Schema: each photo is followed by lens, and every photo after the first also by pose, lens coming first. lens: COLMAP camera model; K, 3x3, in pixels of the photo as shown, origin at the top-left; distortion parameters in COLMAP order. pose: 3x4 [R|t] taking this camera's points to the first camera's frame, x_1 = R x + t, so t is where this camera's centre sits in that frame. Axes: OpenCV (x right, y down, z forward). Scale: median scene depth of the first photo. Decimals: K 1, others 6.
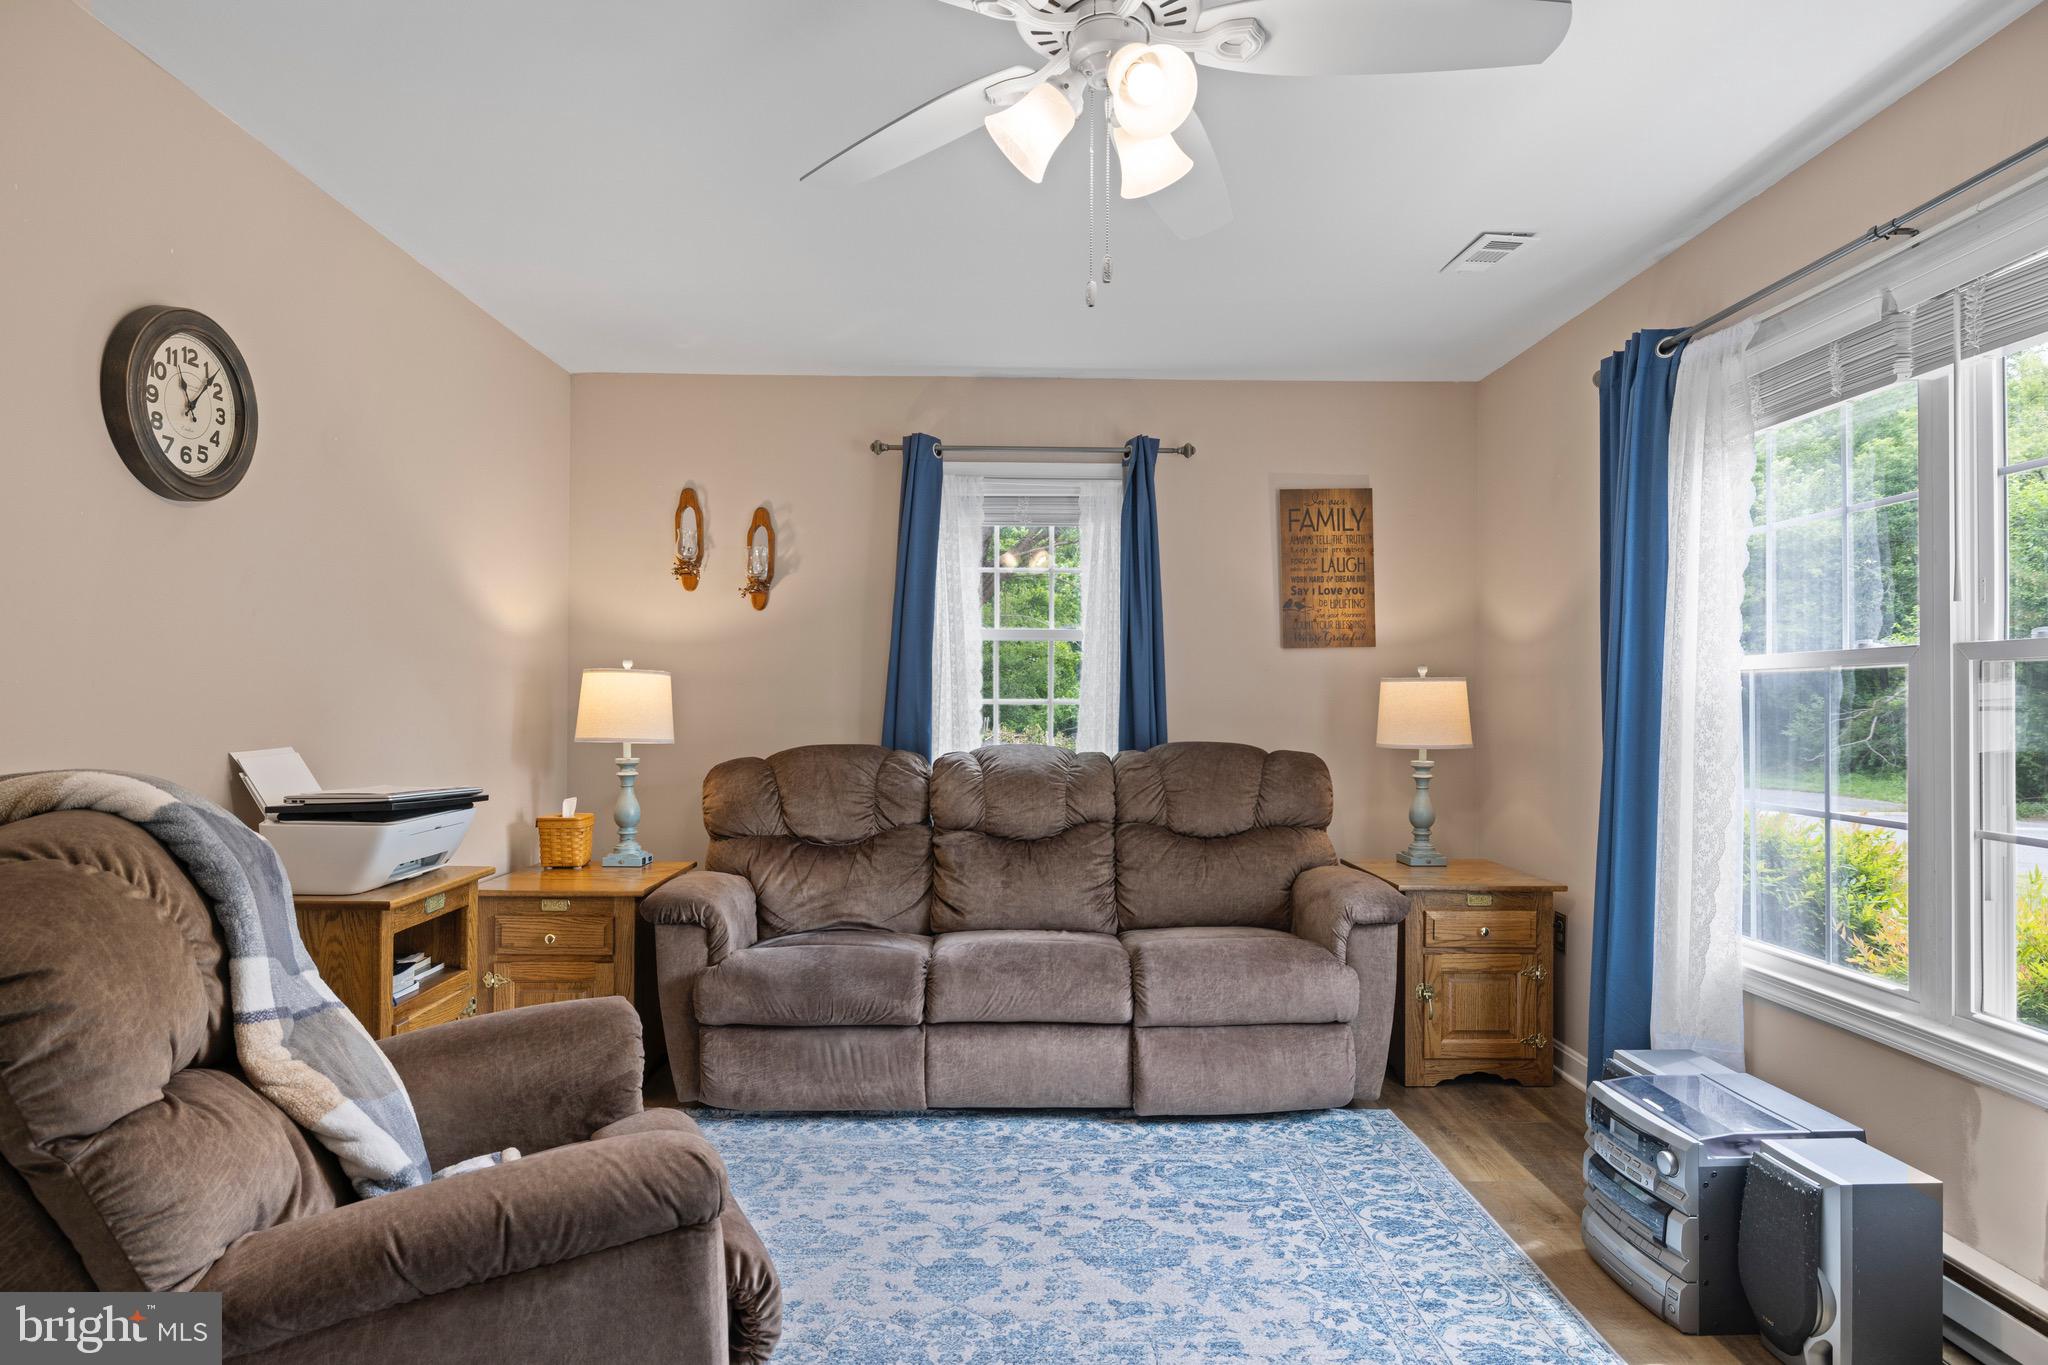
lens RADIAL K [[1150.2, 0, 1033.4], [0, 1150.2, 690.6], [0, 0, 1]] dist [-0.000965, 0.000889]
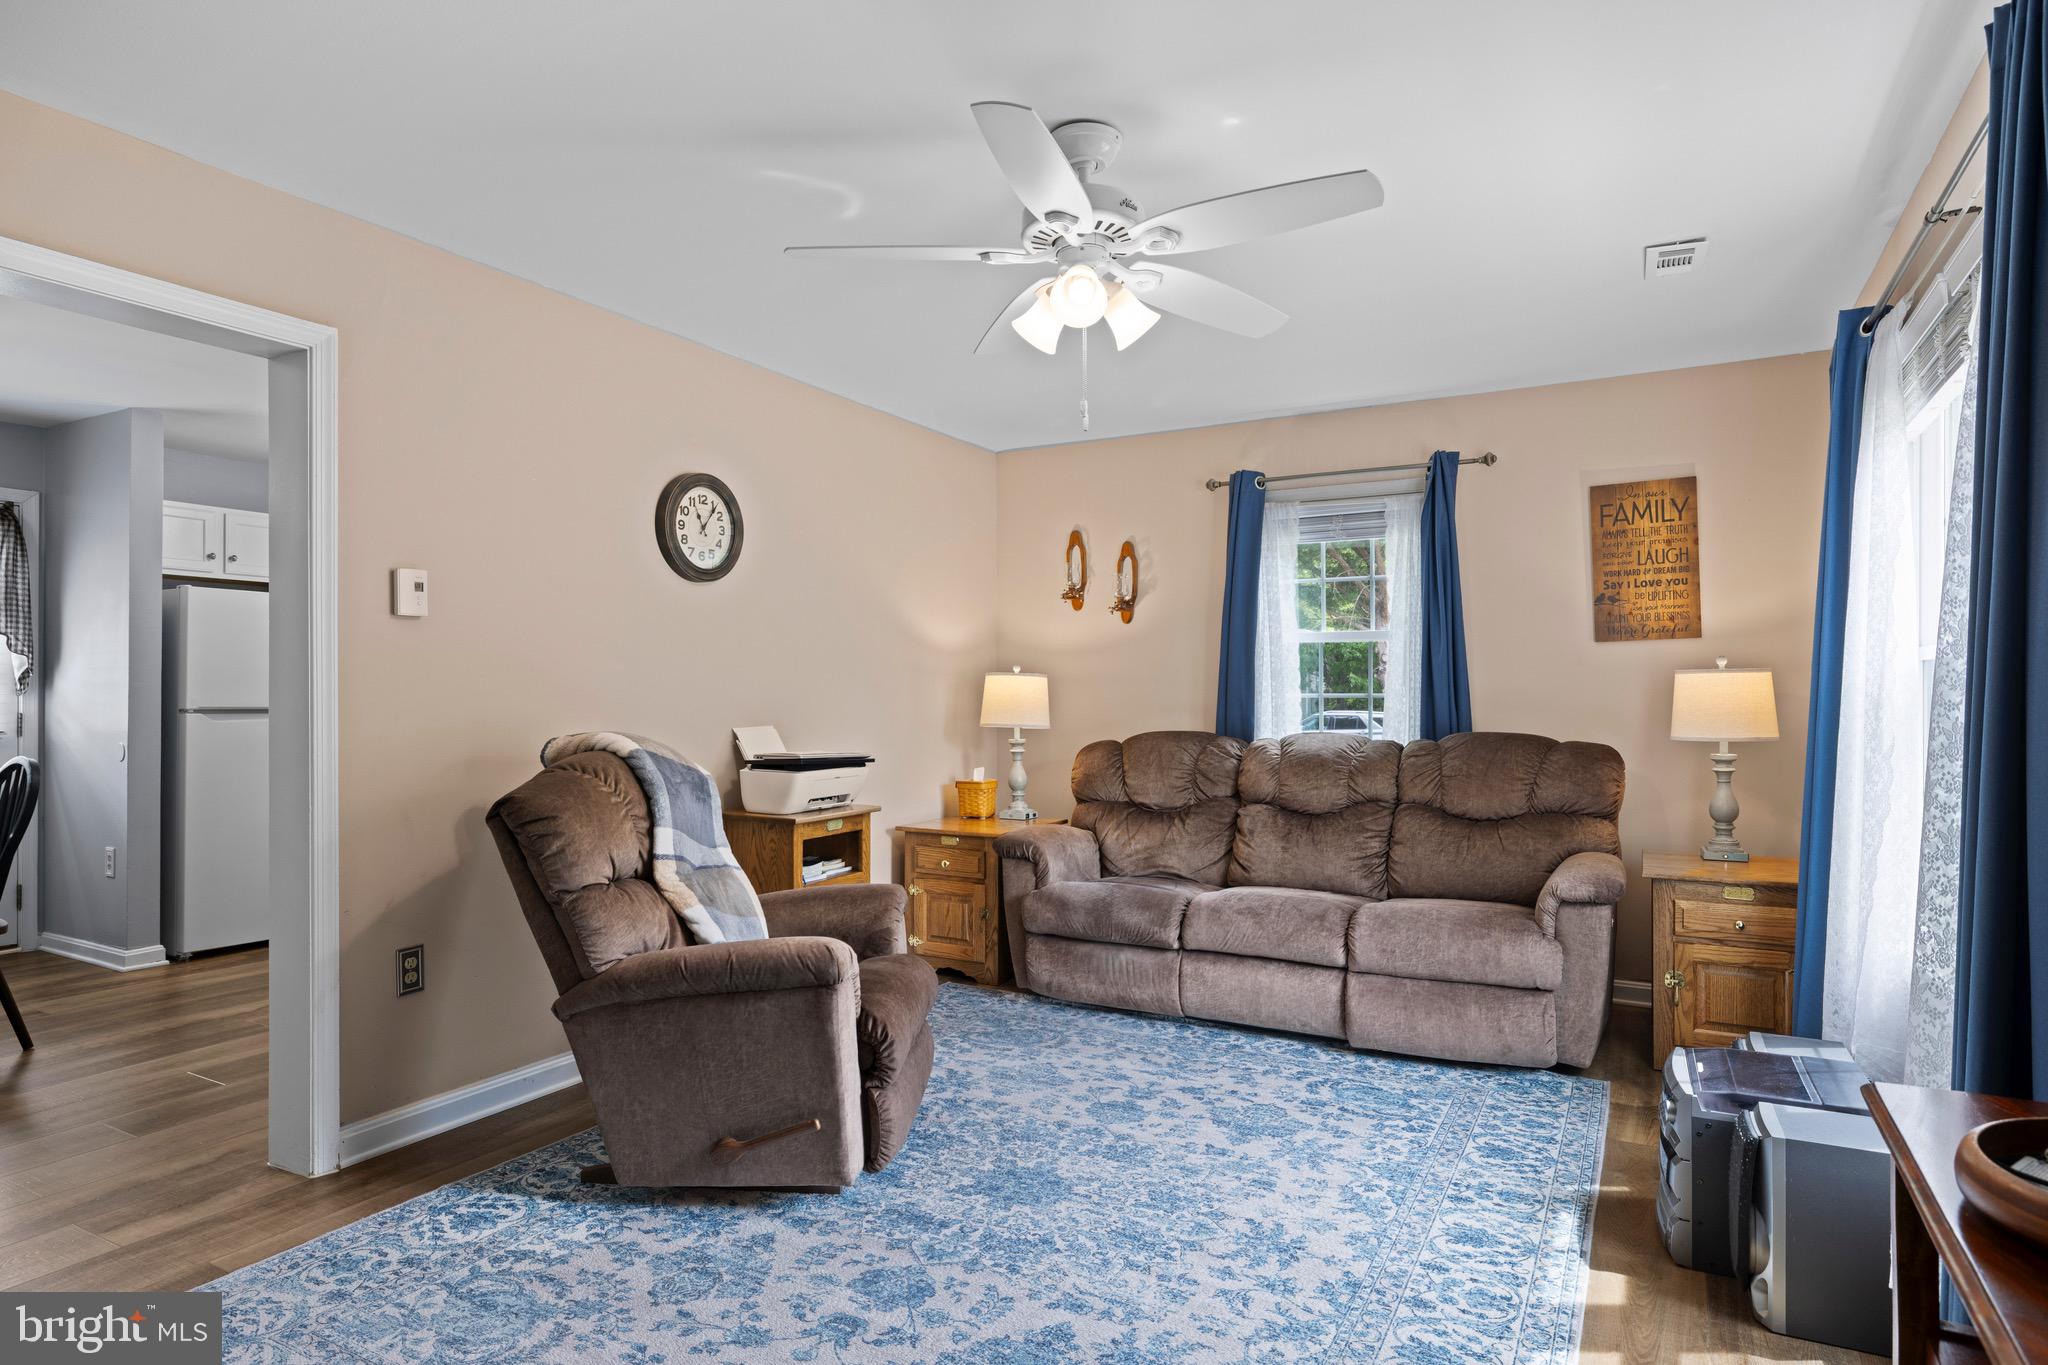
lens RADIAL K [[1150.2, 0, 1035.1], [0, 1150.2, 691.0], [0, 0, 1]] dist [-0.000965, 0.000889]
pose [[0.864563, -0.007078, -0.502474, 0.401984], [0.009352, 0.999954, 0.002004, 0.000057], [0.502437, -0.006432, 0.864590, -0.177449]]
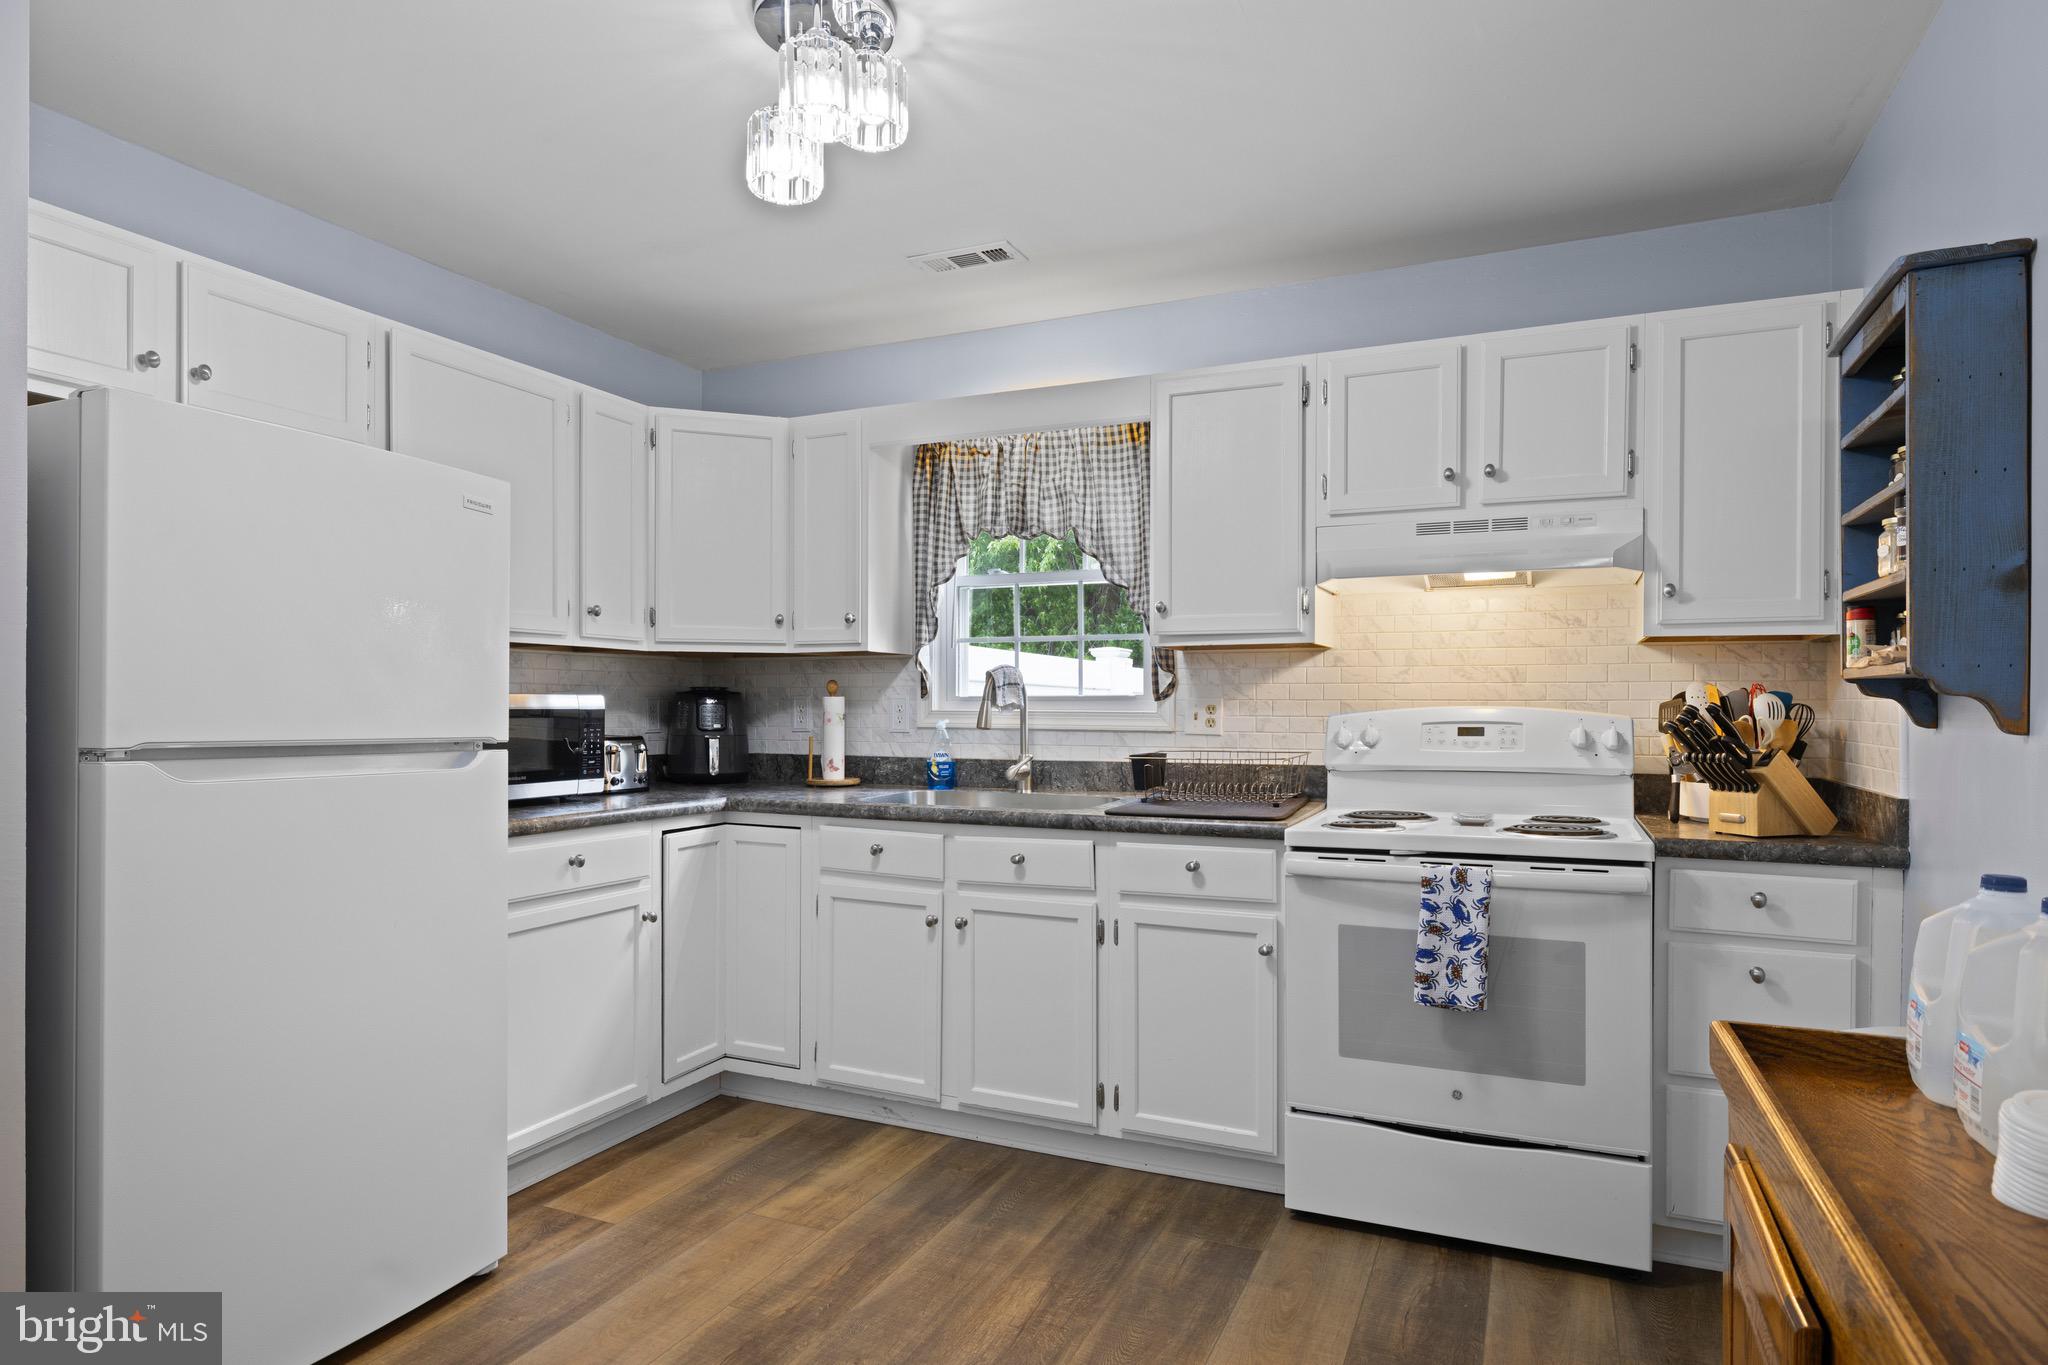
lens RADIAL K [[1150.2, 0, 1016.1], [0, 1150.2, 707.8], [0, 0, 1]] dist [-0.000965, 0.000889]
pose [[0.902948, -0.005328, -0.429716, -0.749995], [0.008490, 0.999949, 0.005442, -0.001188], [0.429665, -0.008563, 0.902948, 0.286215]]
